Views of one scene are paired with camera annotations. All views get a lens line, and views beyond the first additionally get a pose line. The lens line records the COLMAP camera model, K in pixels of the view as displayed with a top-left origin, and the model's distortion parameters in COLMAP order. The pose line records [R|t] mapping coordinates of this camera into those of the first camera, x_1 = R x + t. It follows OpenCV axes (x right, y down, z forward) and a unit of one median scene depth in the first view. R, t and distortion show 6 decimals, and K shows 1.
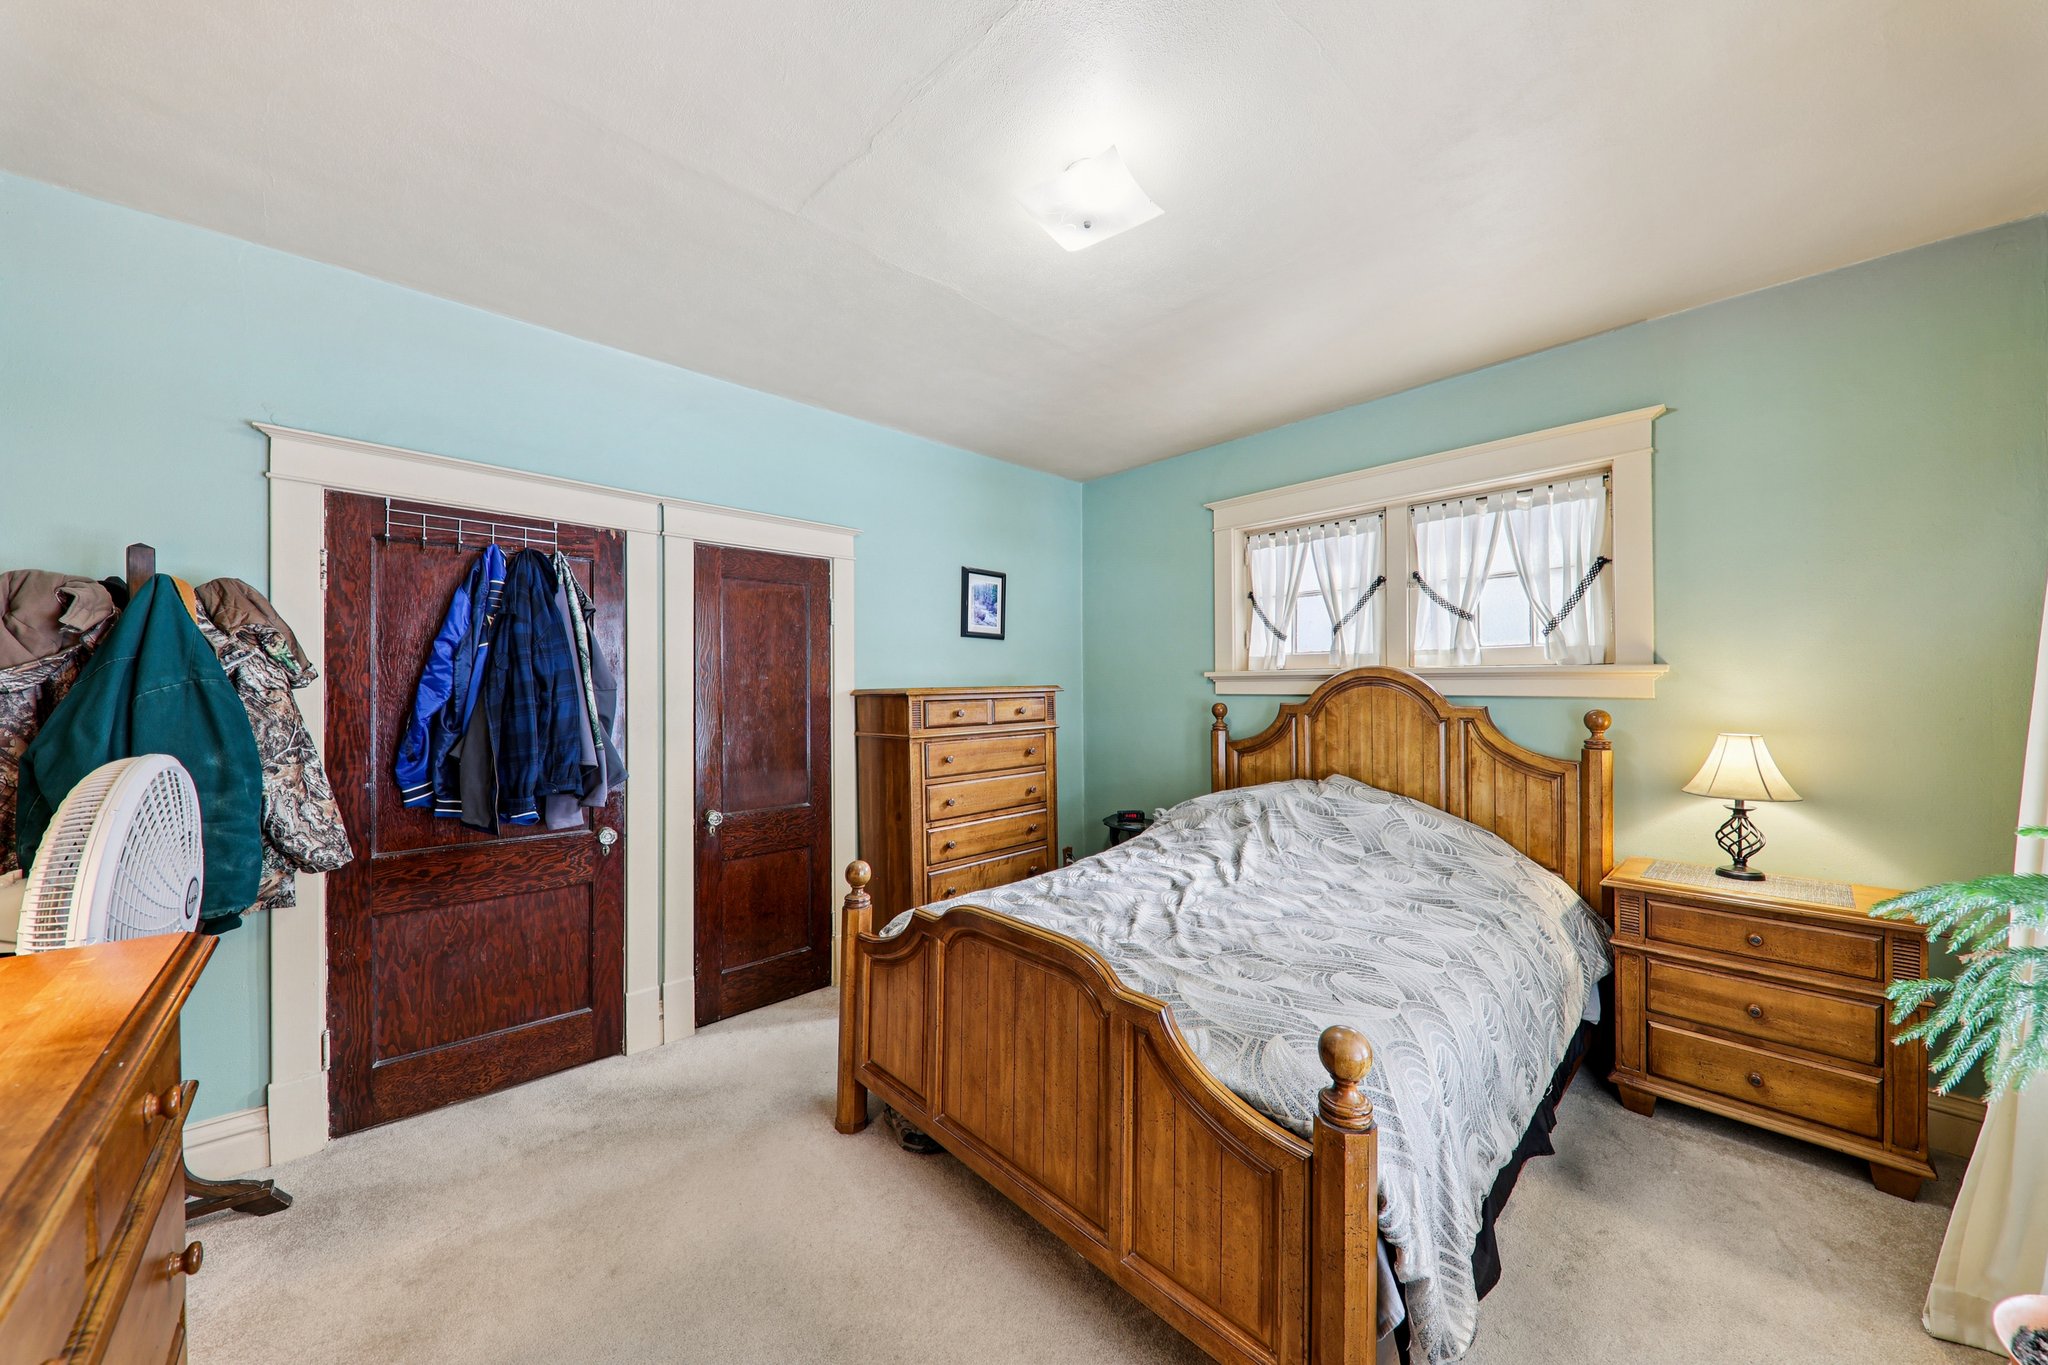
lens RADIAL K [[690.9, 0, 1018.1], [0, 690.9, 693.1], [0, 0, 1]] dist [-0.000317, -0.000031]
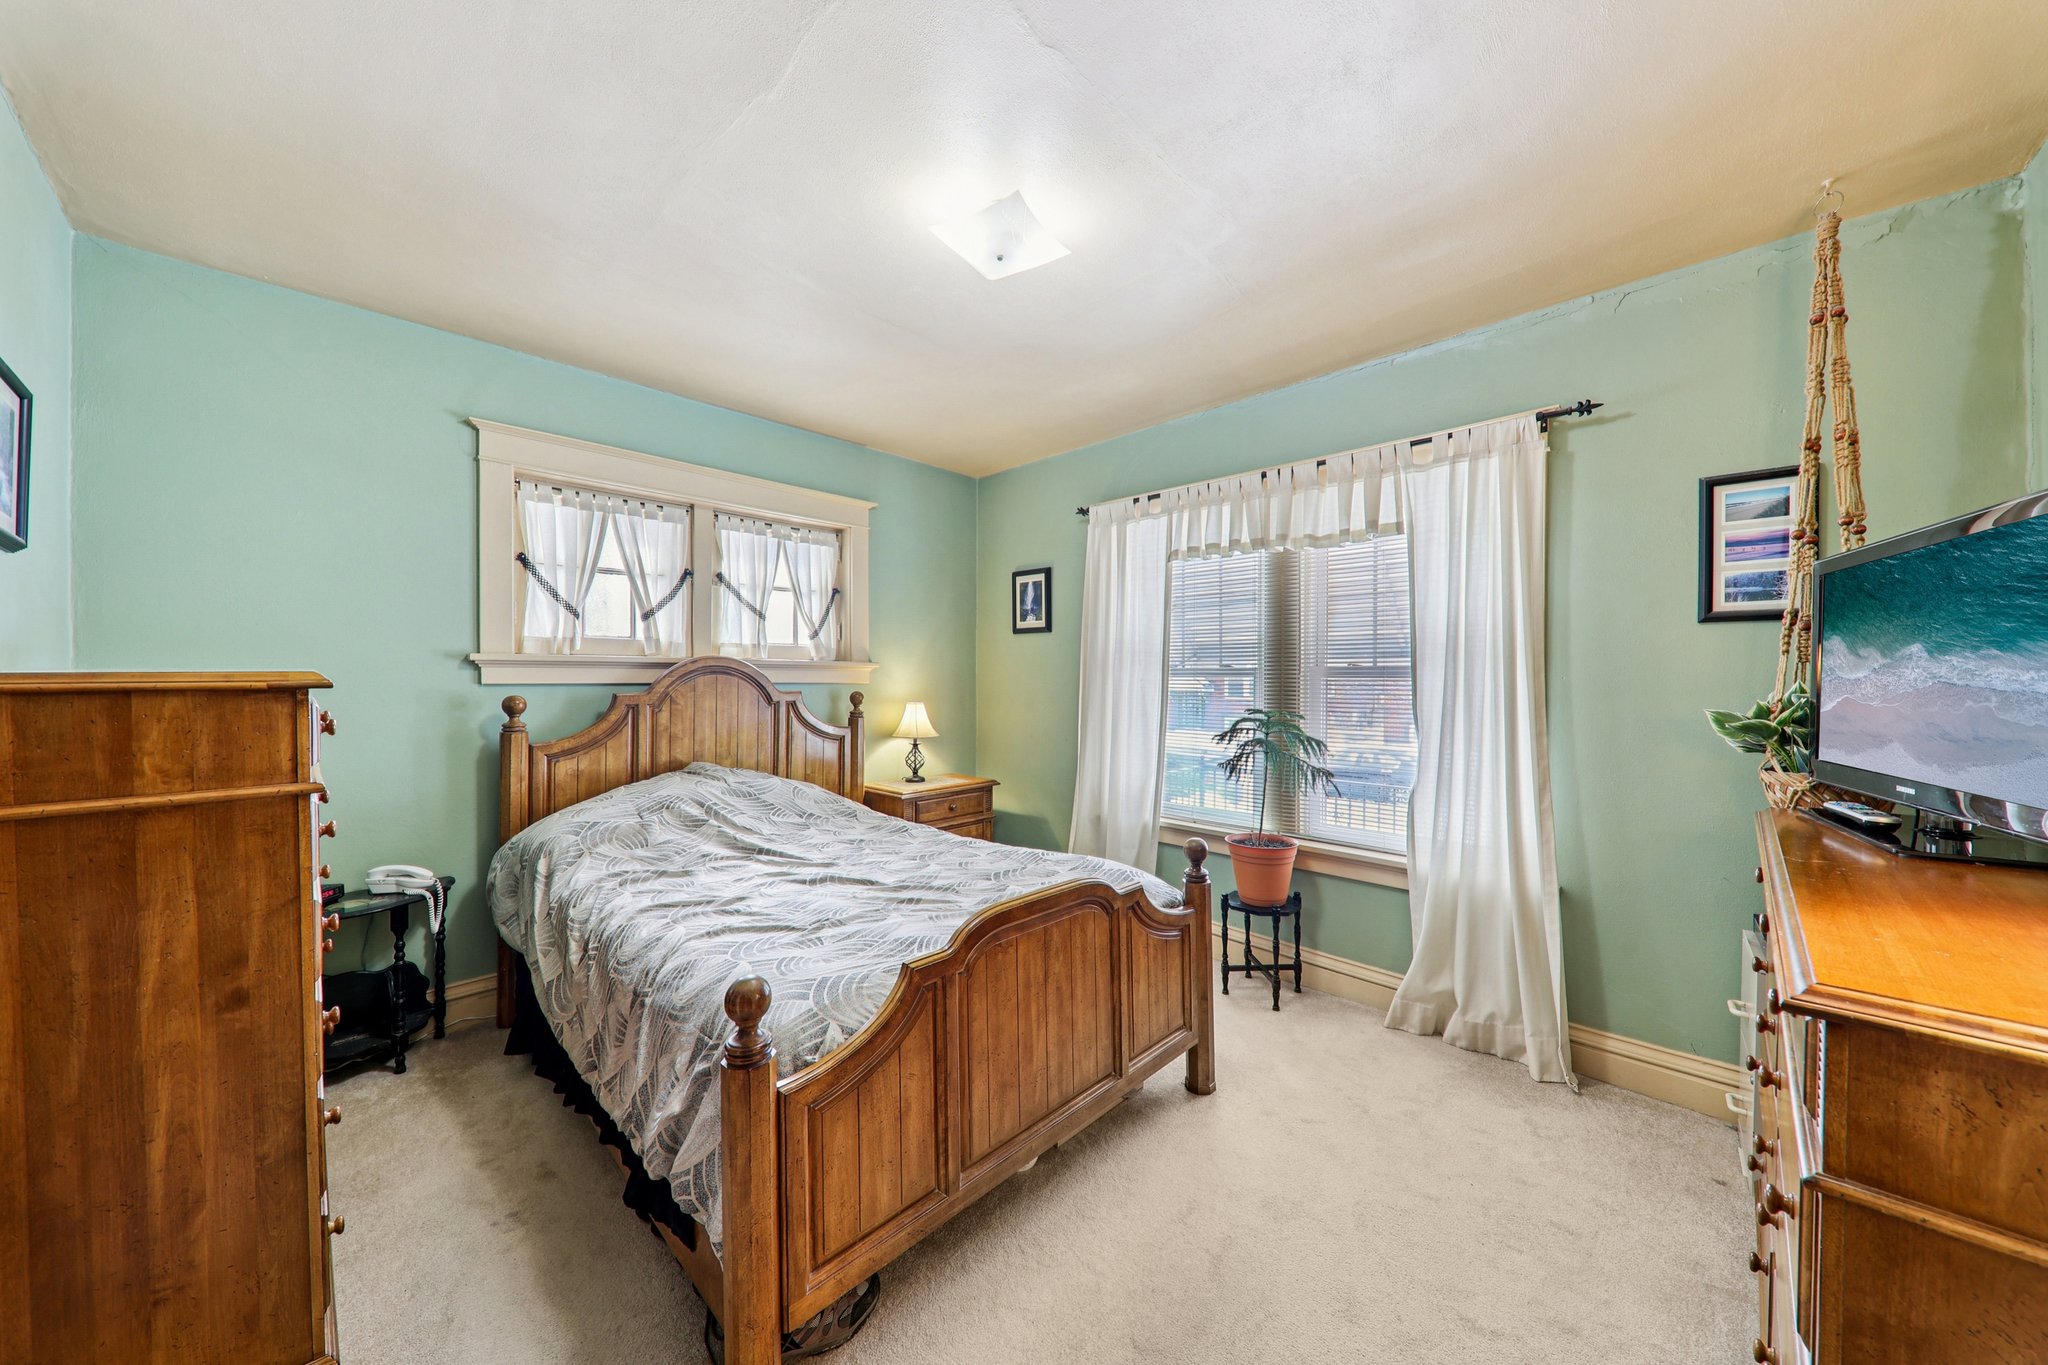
lens RADIAL K [[703.9, 0, 1024.9], [0, 703.9, 674.0], [0, 0, 1]] dist [0.000802, 0.000013]
pose [[-0.041751, 0.005977, 0.999110, -0.611887], [0.004970, 0.999971, -0.005775, -0.002518], [-0.999116, 0.004724, -0.041779, 0.592634]]
